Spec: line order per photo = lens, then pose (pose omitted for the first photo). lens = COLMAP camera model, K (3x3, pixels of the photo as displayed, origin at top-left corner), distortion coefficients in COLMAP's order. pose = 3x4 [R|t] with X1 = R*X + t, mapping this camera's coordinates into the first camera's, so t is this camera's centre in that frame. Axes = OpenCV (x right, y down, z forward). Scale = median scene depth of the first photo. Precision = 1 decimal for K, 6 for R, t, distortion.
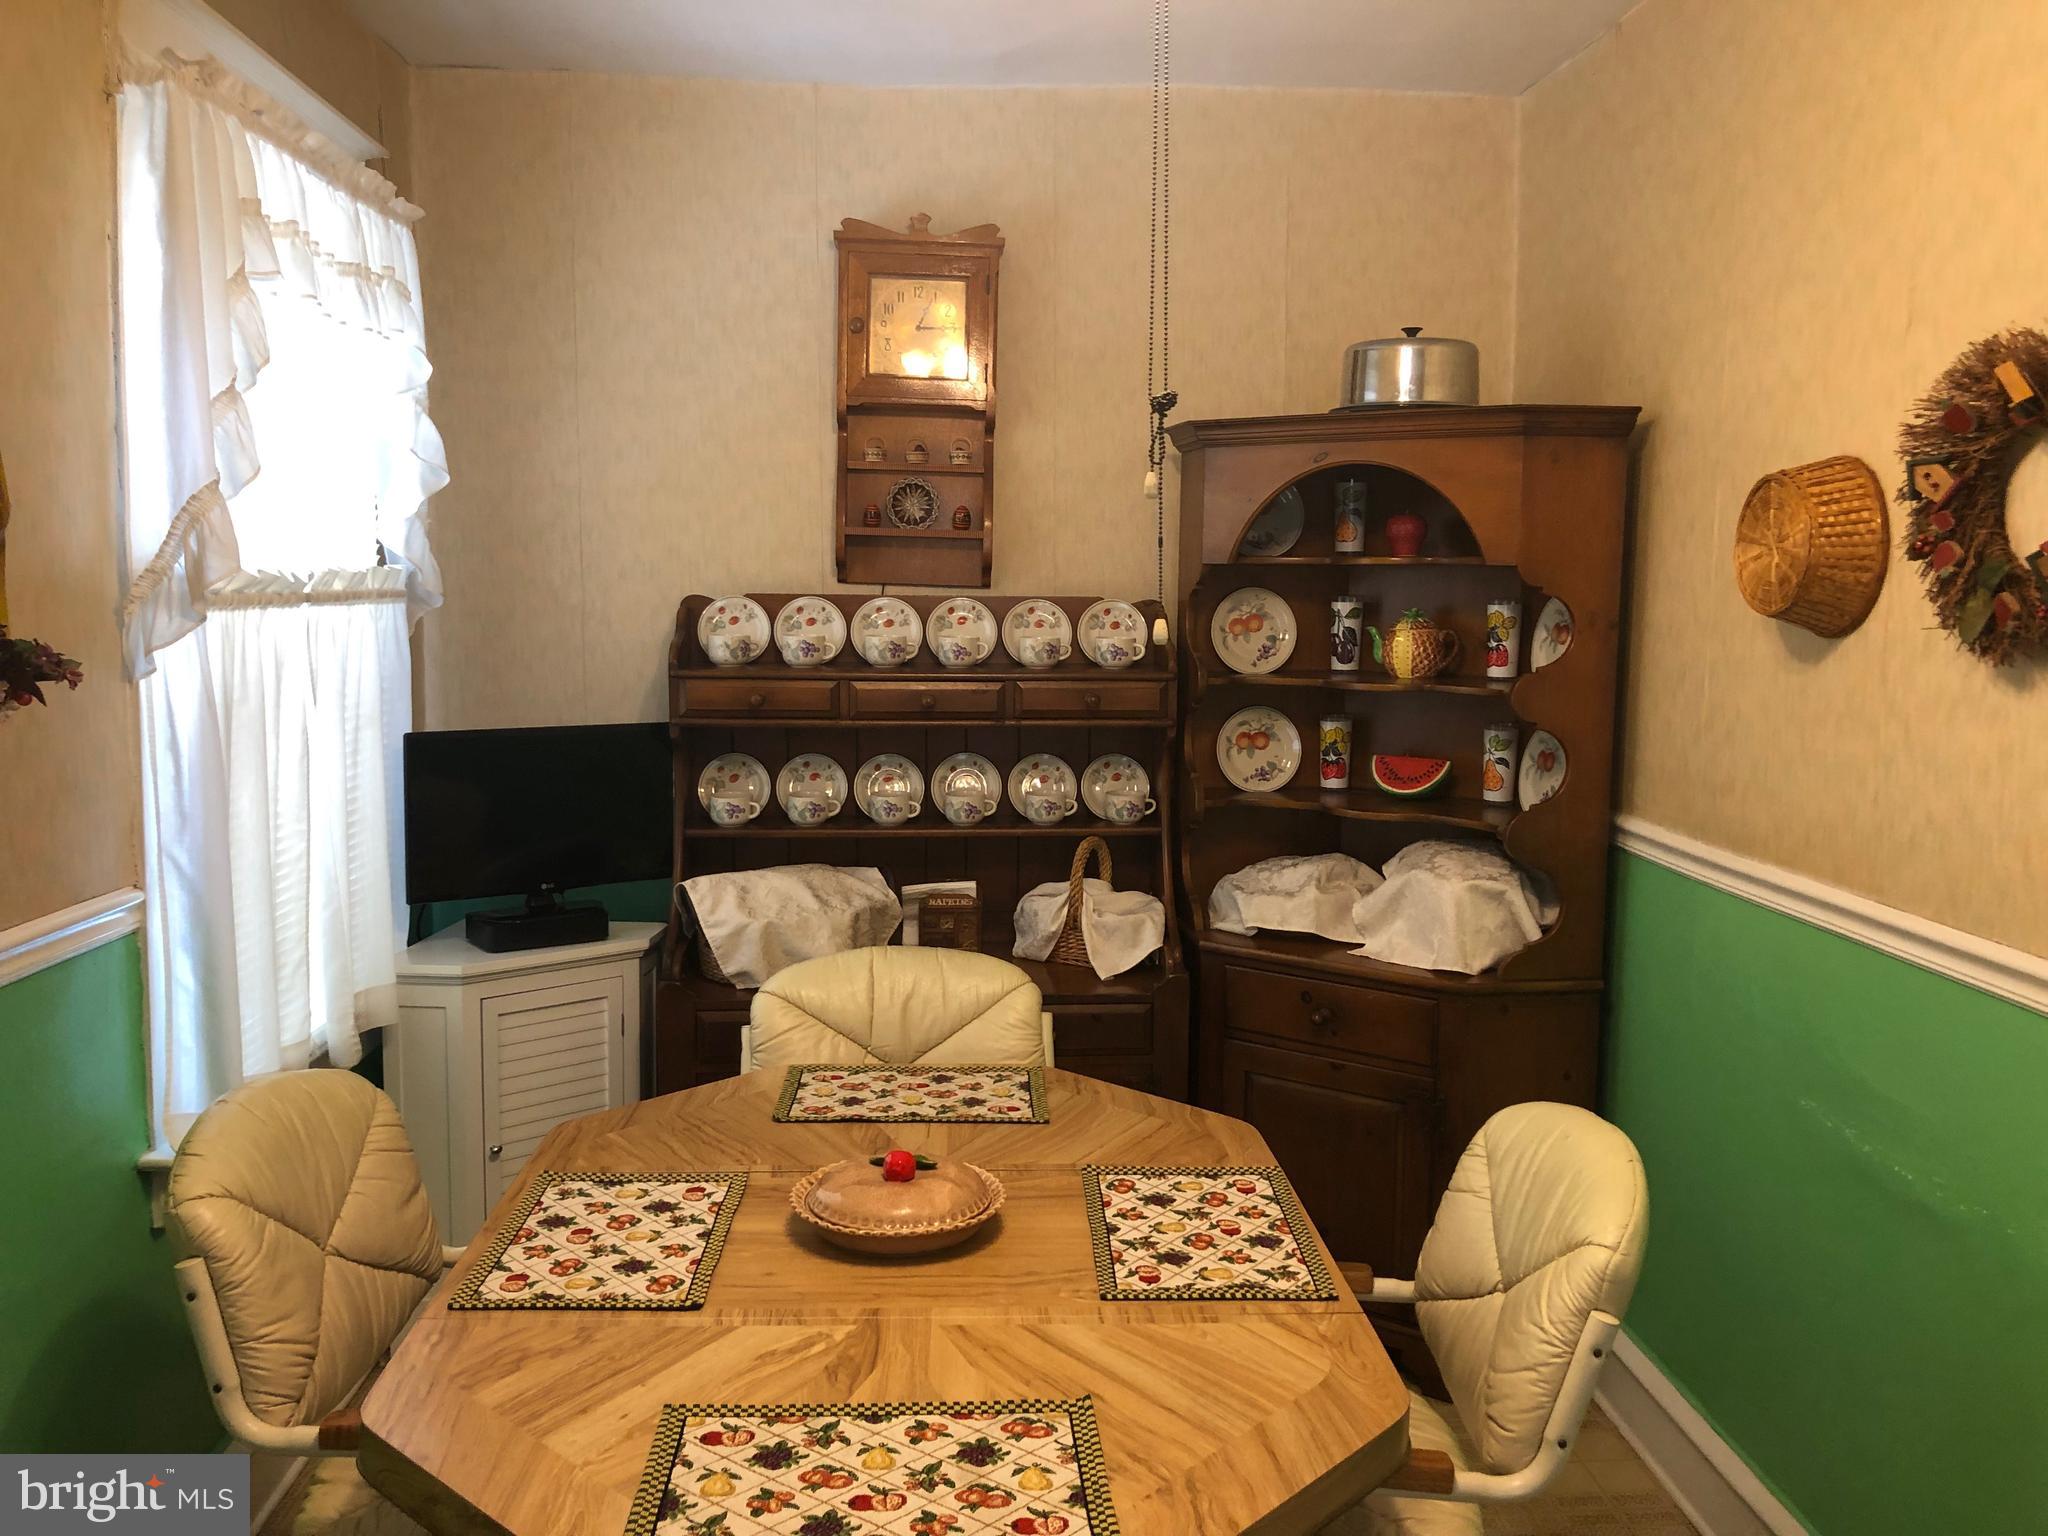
lens RADIAL K [[1704.0, 0, 1024.2], [0, 1704.0, 759.7], [0, 0, 1]] dist [0.027289, -0.033559]
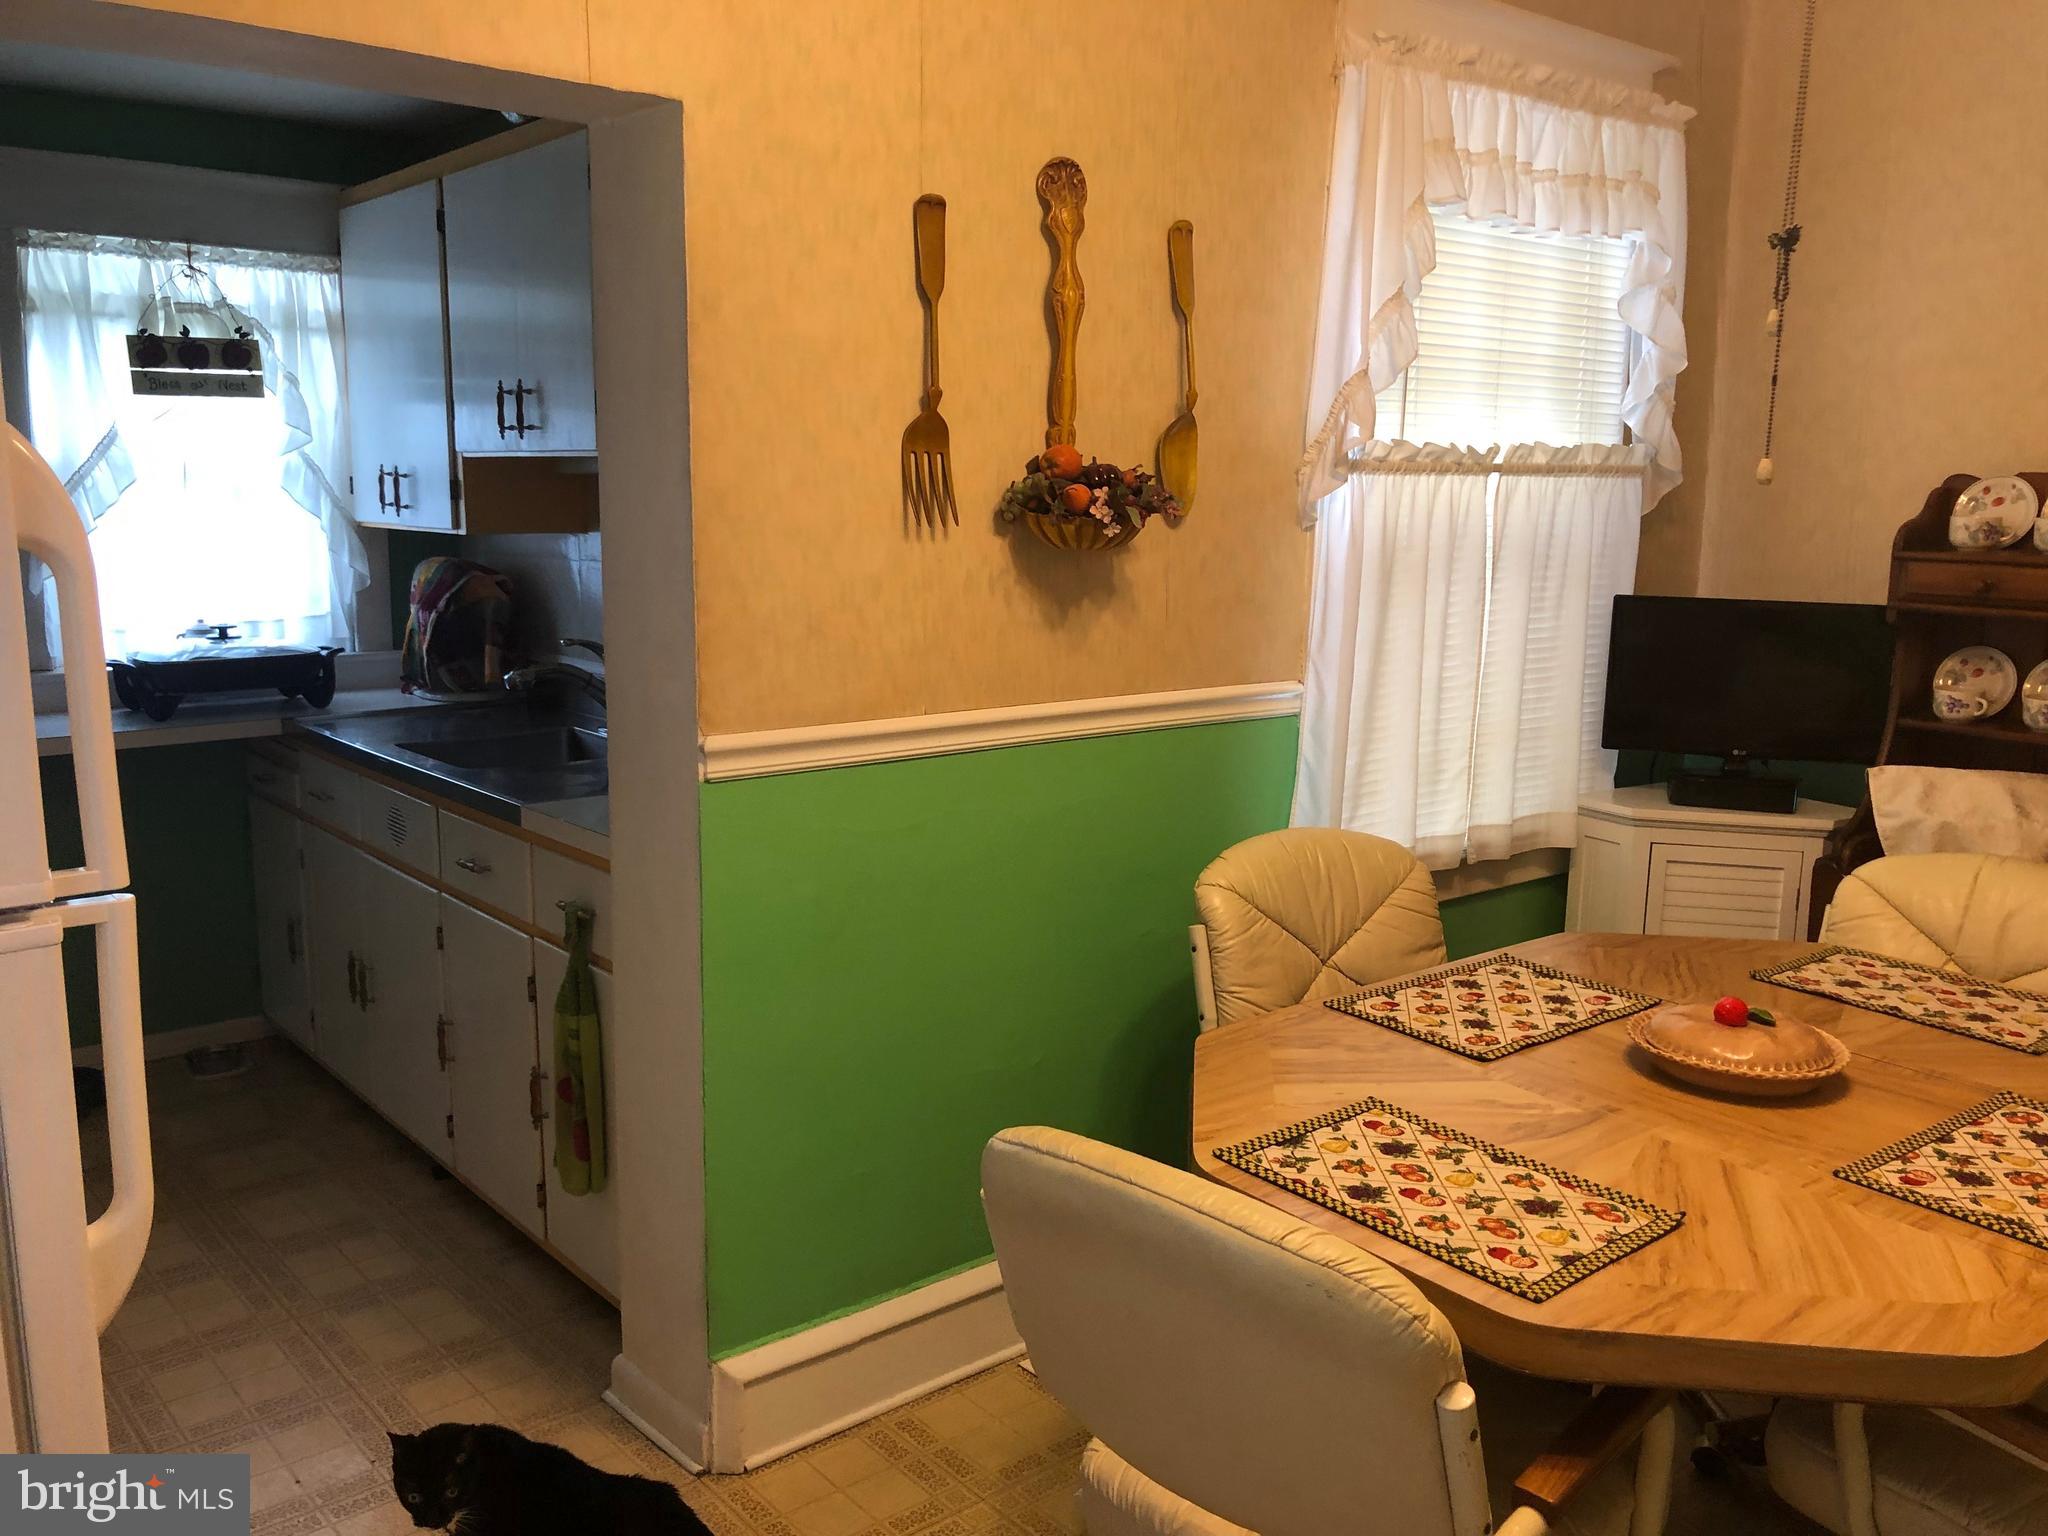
lens RADIAL K [[1704.0, 0, 1024.2], [0, 1704.0, 759.7], [0, 0, 1]] dist [0.027289, -0.033559]
pose [[0.585661, 0.138728, -0.798596, 0.320660], [-0.098129, 0.990133, 0.100036, 0.017605], [0.804595, 0.019778, 0.593495, 0.026782]]
